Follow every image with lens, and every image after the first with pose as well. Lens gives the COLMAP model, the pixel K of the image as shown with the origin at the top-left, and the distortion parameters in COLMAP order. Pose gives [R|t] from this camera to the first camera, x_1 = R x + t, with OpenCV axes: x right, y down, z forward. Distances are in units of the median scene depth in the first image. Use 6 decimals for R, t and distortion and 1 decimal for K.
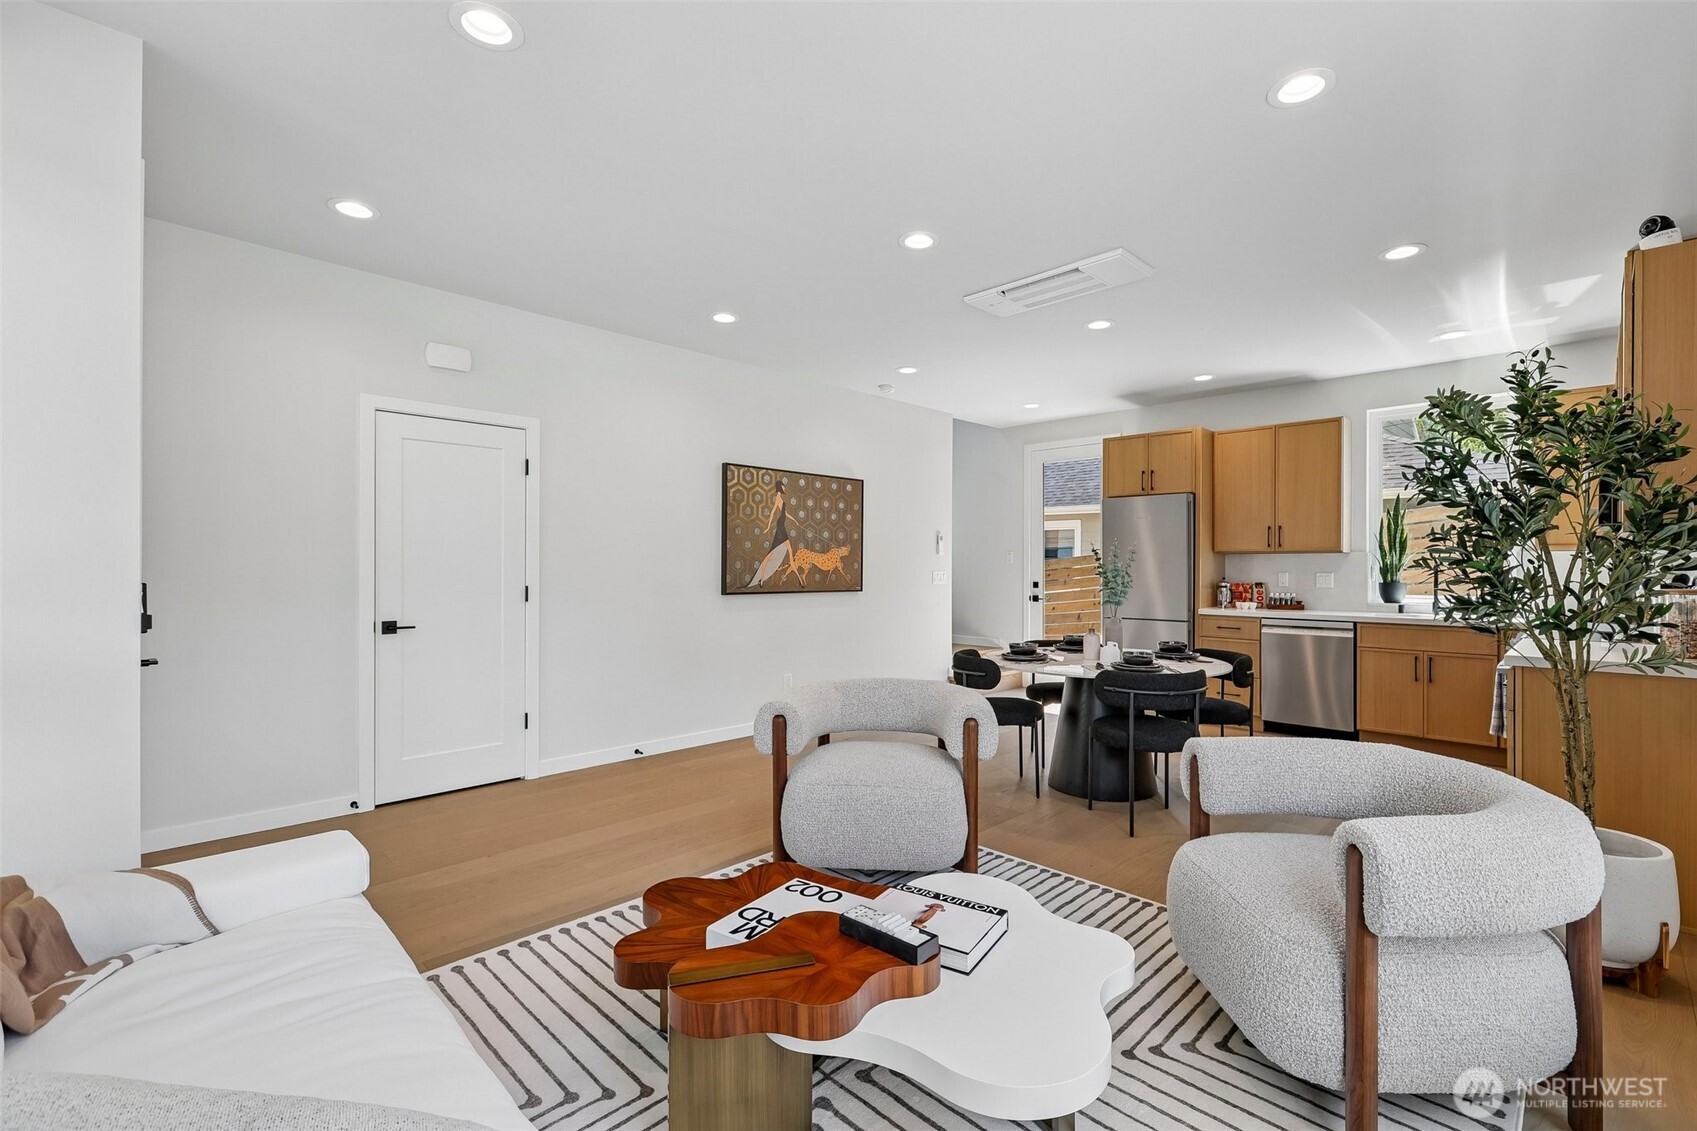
lens RADIAL K [[750.7, 0, 859.7], [0, 750.7, 565.9], [0, 0, 1]] dist [-0.001382, 0.001187]
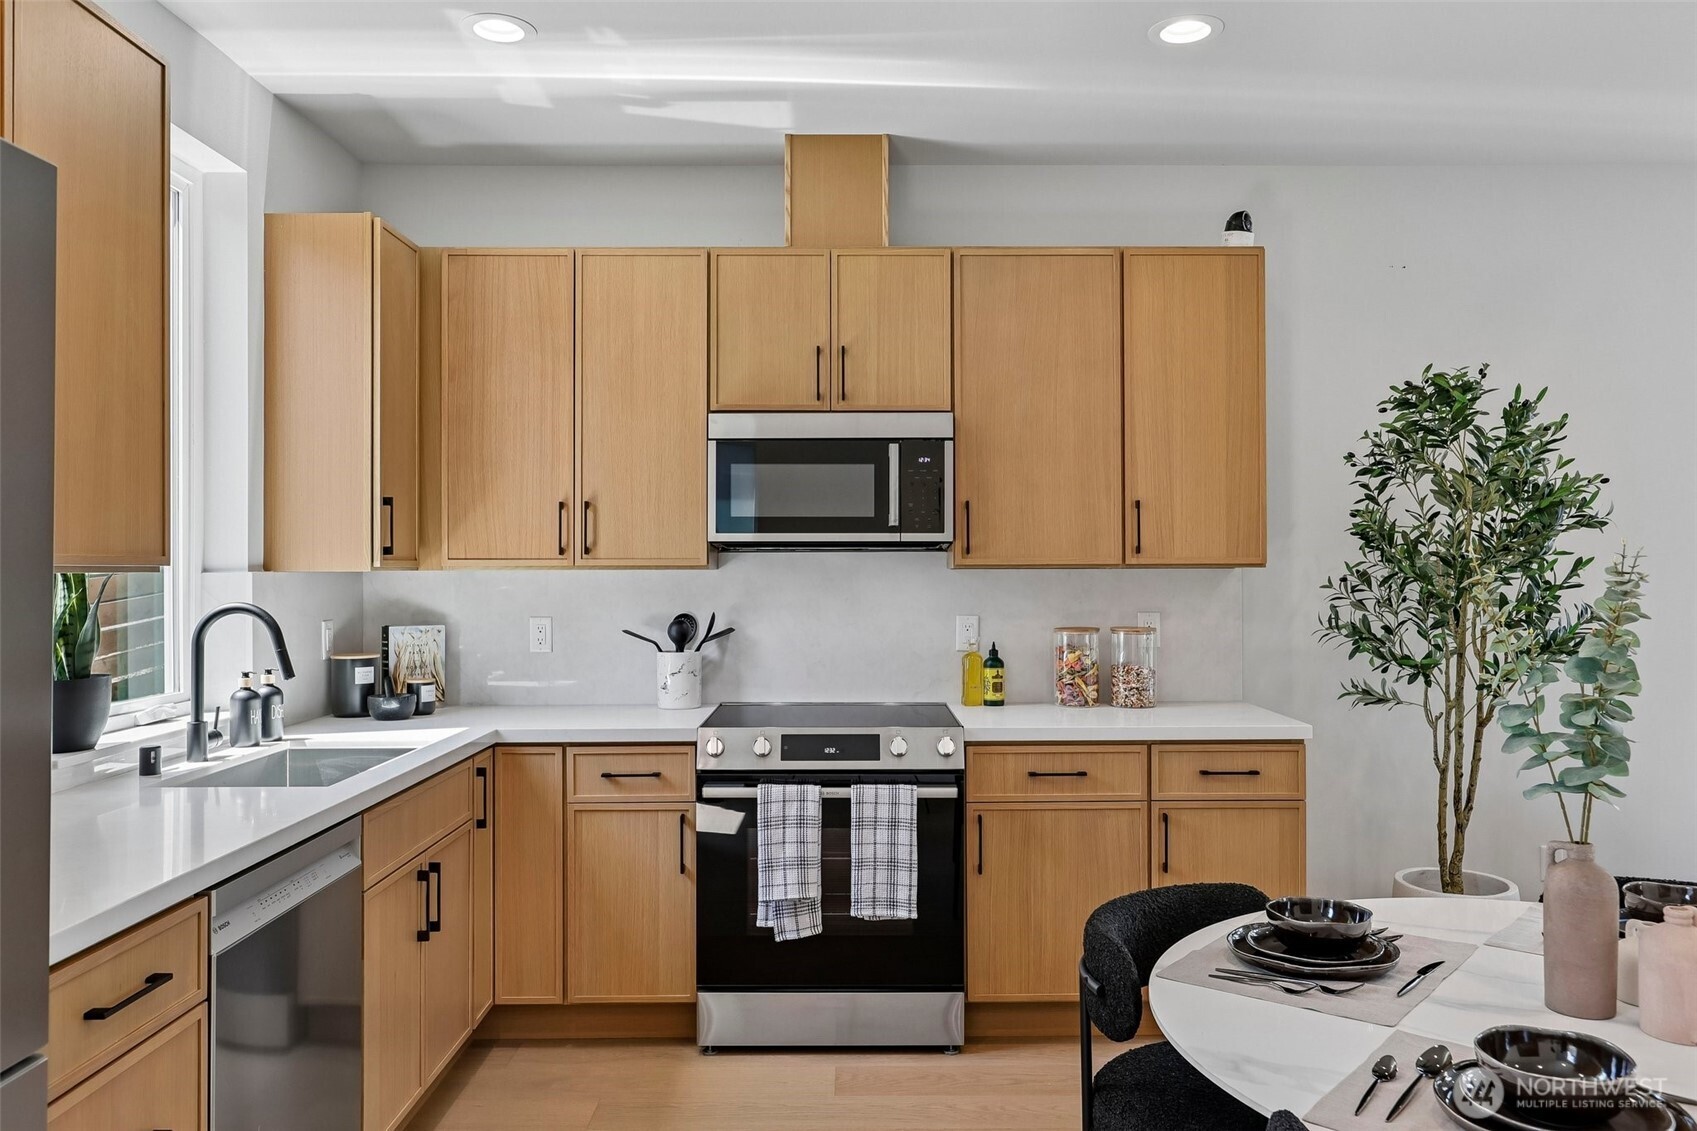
lens RADIAL K [[1226.4, 0, 859.2], [0, 1226.4, 564.6], [0, 0, 1]] dist [-0.001333, 0.009644]
pose [[-0.709689, 0.000729, 0.704515, 0.164713], [0.000676, 1.000000, -0.000353, -0.020575], [-0.704515, 0.000226, -0.709689, 1.103141]]
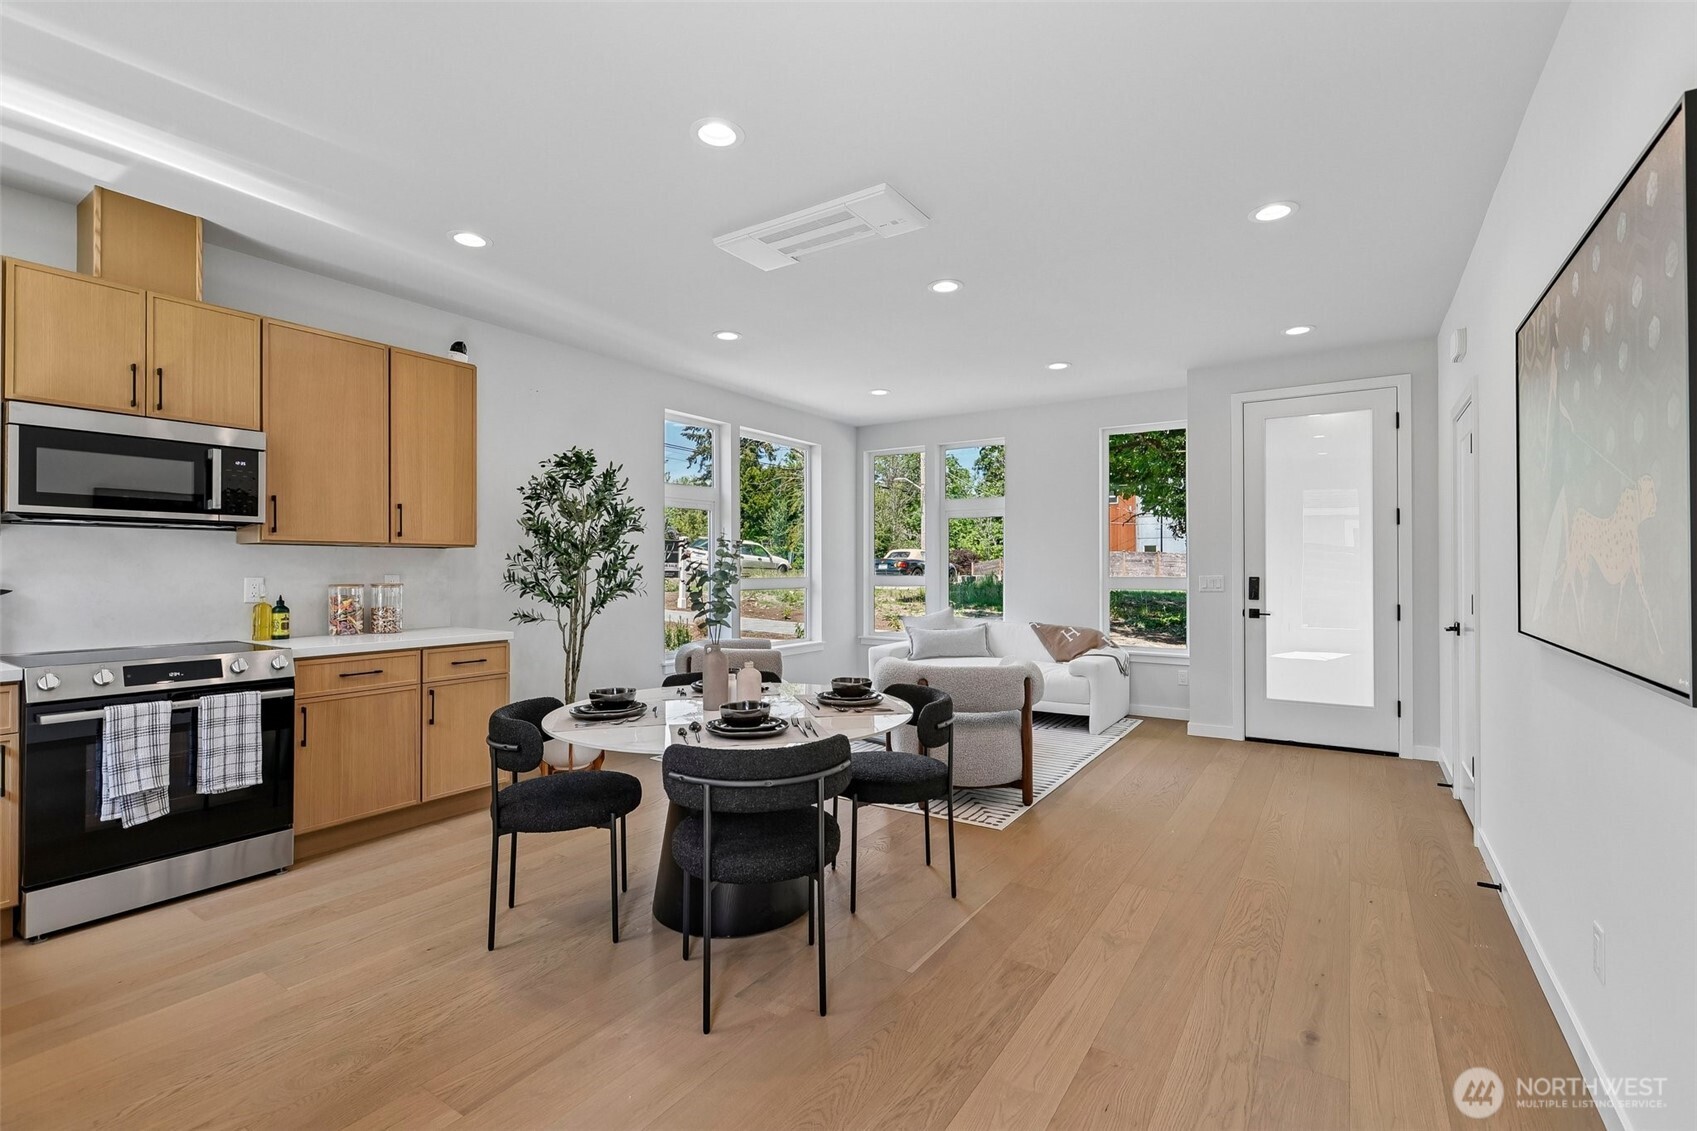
lens RADIAL K [[750.7, 0, 857.9], [0, 750.7, 565.8], [0, 0, 1]] dist [-0.001382, 0.001187]
pose [[-0.980263, -0.003561, -0.197664, 0.261392], [-0.002705, 0.999986, -0.004599, 0.001070], [0.197678, -0.003973, -0.980259, 1.253409]]
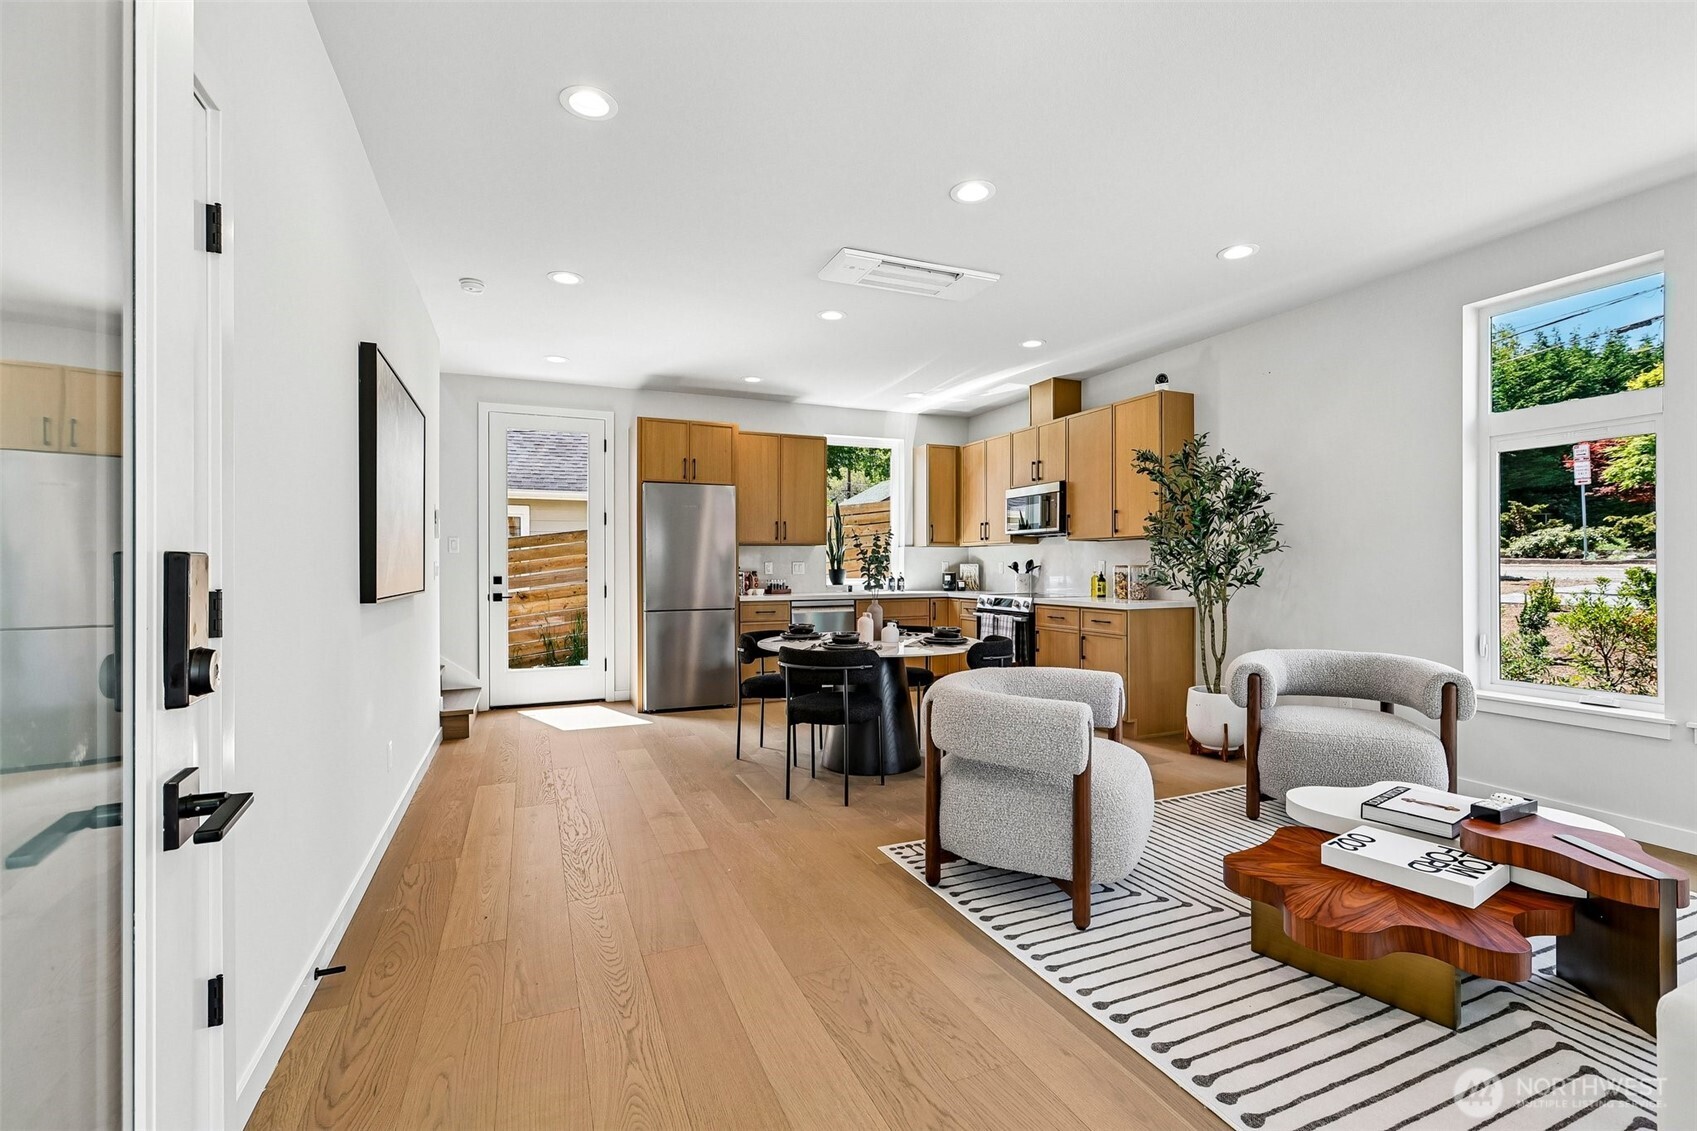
lens RADIAL K [[750.7, 0, 862.5], [0, 750.7, 568.8], [0, 0, 1]] dist [-0.001382, 0.001187]
pose [[0.366246, -0.008246, 0.930482, -0.492067], [0.004029, 0.999965, 0.007276, 0.011815], [-0.930509, 0.001084, 0.366266, 0.471075]]
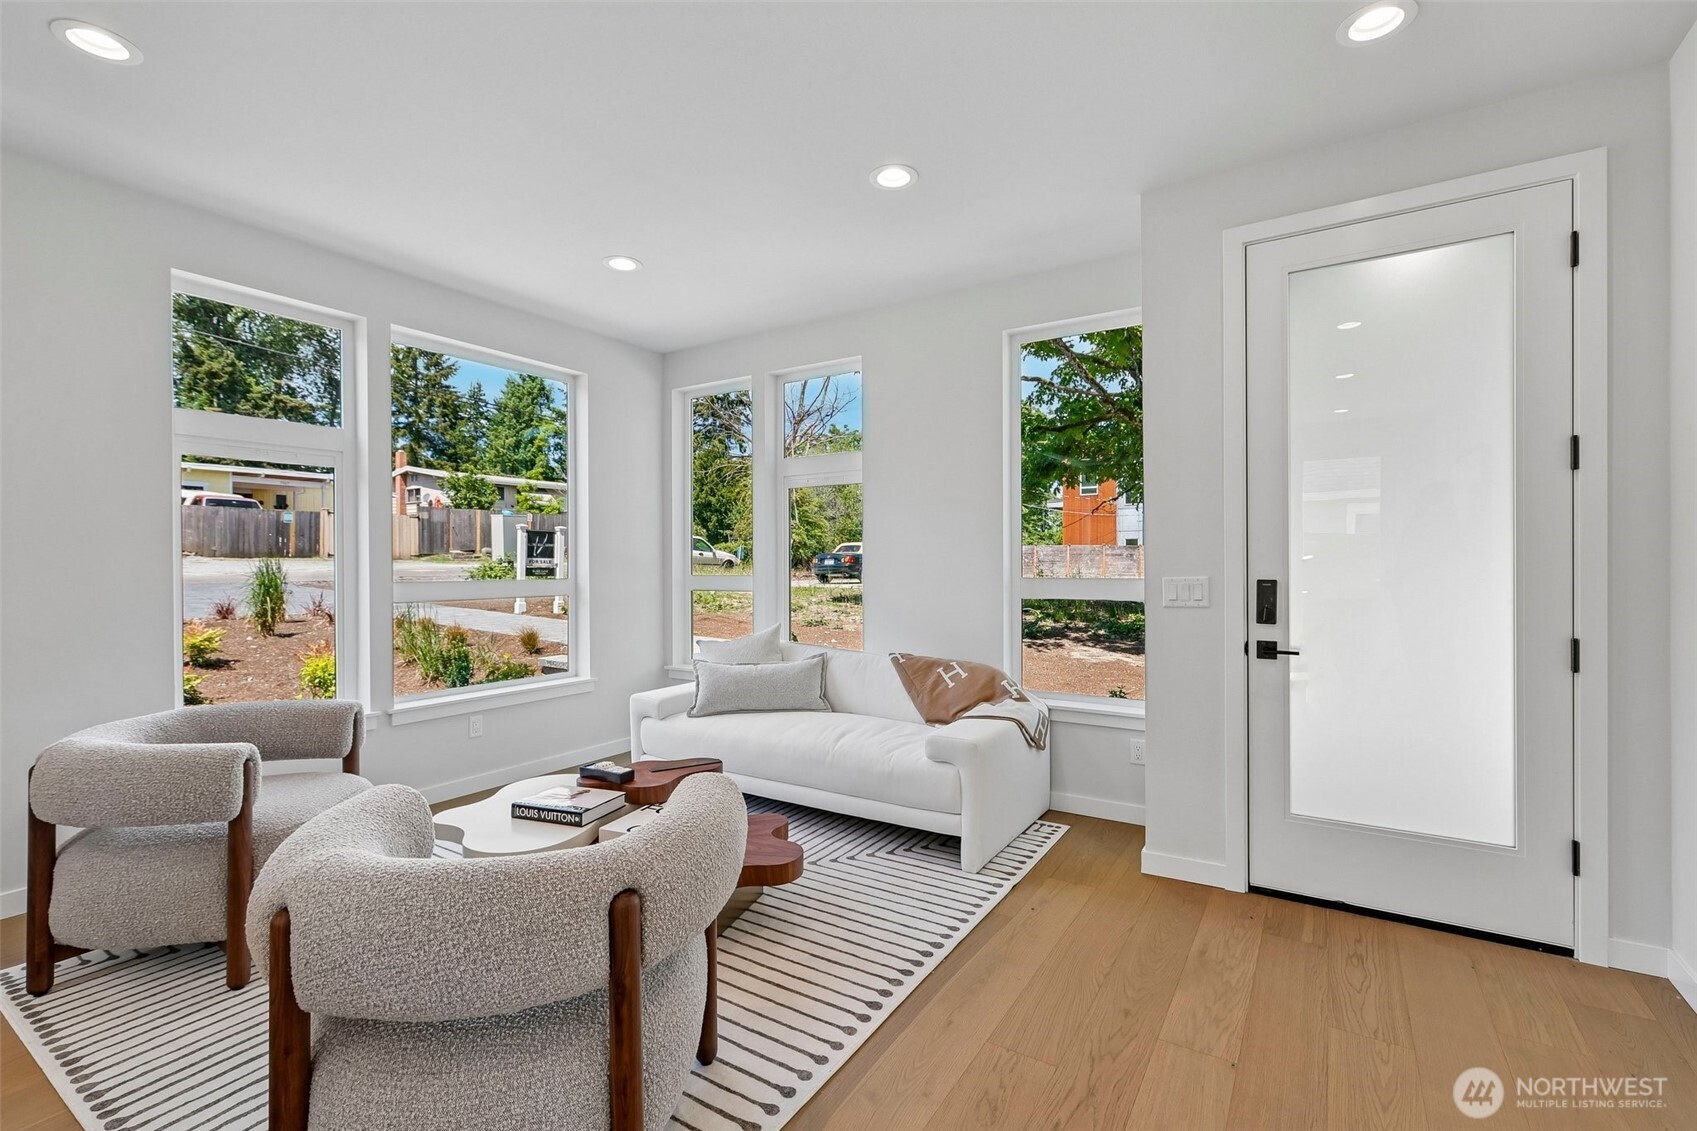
lens RADIAL K [[750.7, 0, 854.0], [0, 750.7, 563.5], [0, 0, 1]] dist [-0.001382, 0.001187]
pose [[-0.977950, 0.000168, -0.208838, -0.048273], [0.000476, 0.999999, -0.001424, -0.000557], [0.208838, -0.001492, -0.977949, 0.849079]]
